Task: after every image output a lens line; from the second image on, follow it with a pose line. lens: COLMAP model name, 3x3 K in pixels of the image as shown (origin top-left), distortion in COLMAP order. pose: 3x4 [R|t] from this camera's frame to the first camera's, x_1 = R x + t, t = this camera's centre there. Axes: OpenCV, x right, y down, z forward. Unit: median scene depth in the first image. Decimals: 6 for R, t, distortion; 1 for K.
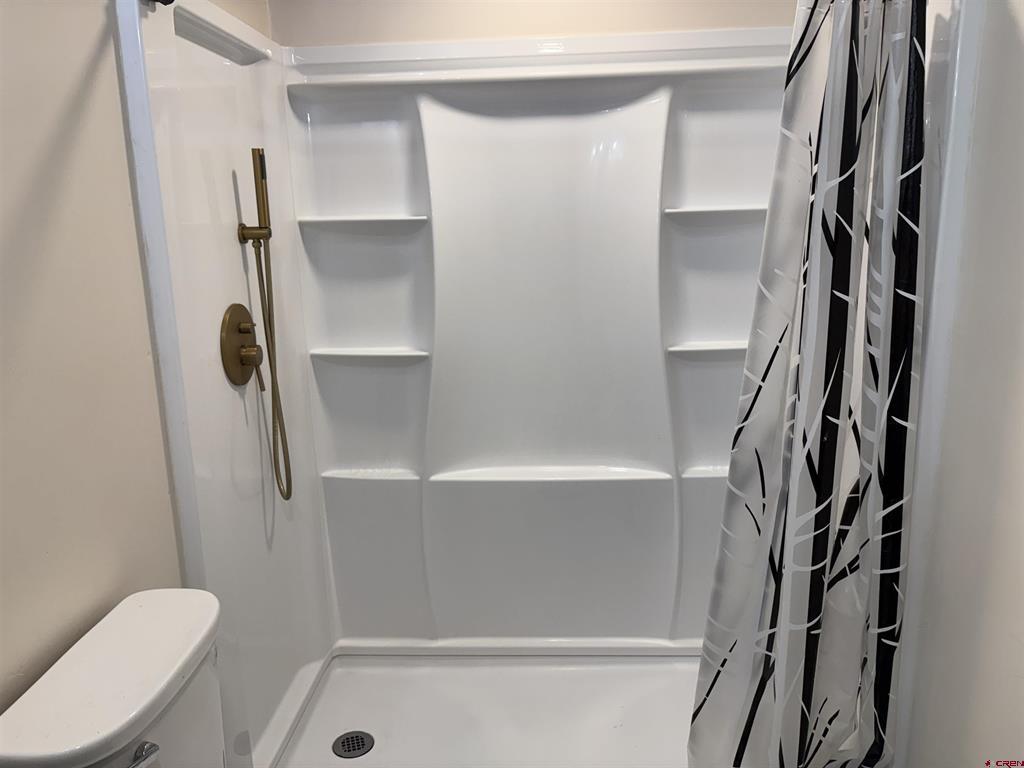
lens RADIAL K [[778.0, 0, 520.0], [0, 778.0, 387.8], [0, 0, 1]] dist [0.036374, -0.041907]
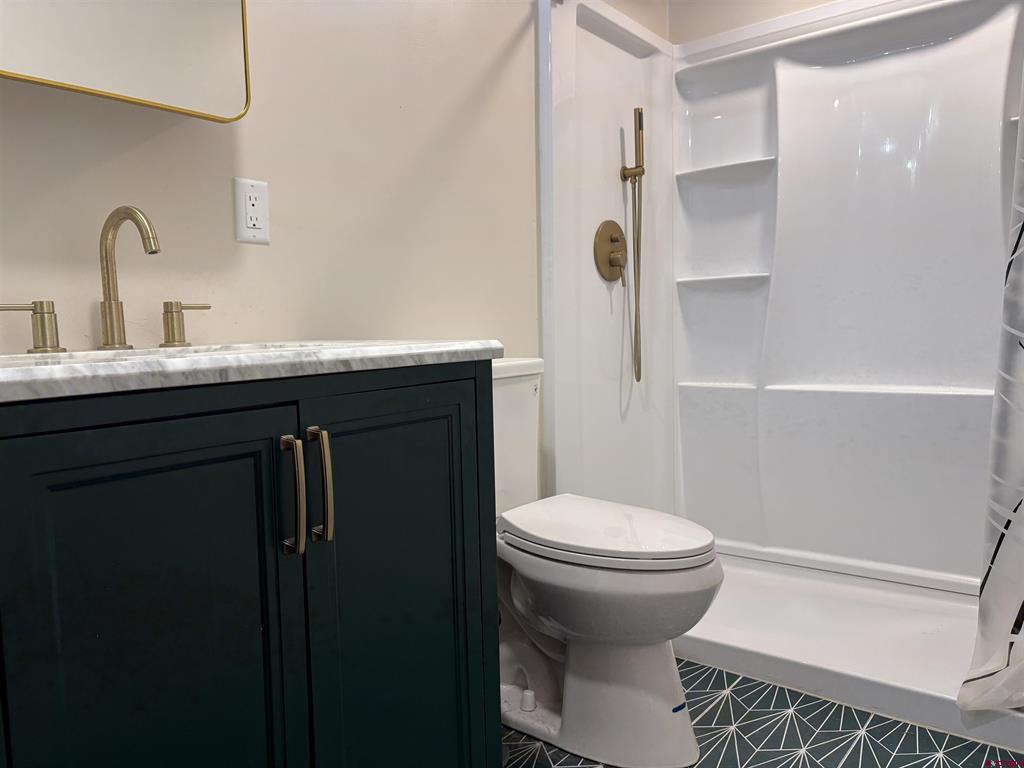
lens RADIAL K [[778.0, 0, 509.3], [0, 778.0, 376.9], [0, 0, 1]] dist [0.036374, -0.041907]
pose [[0.811316, 0.041525, -0.583131, 0.280248], [-0.126676, 0.986263, -0.106013, 0.310505], [0.570718, 0.159879, 0.805431, -0.146059]]
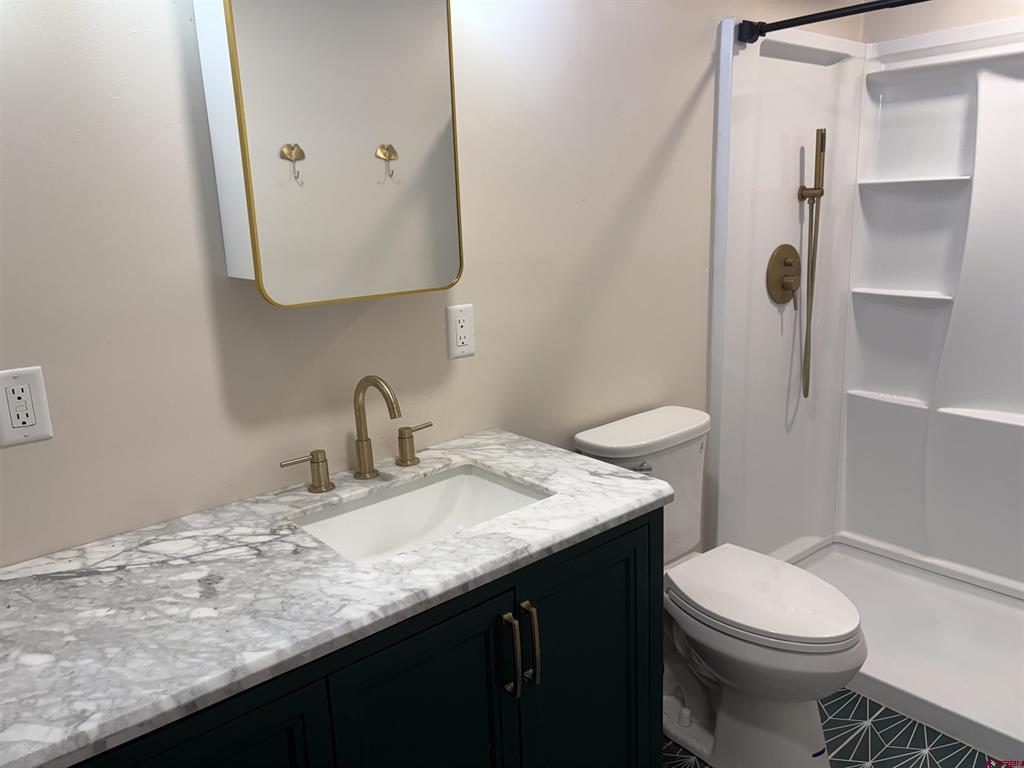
lens RADIAL K [[778.0, 0, 510.7], [0, 778.0, 378.8], [0, 0, 1]] dist [0.036374, -0.041907]
pose [[0.674858, 0.160583, -0.720263, 0.321523], [-0.143282, 0.985975, 0.085574, 0.073685], [0.723904, 0.045451, 0.688402, -0.275215]]
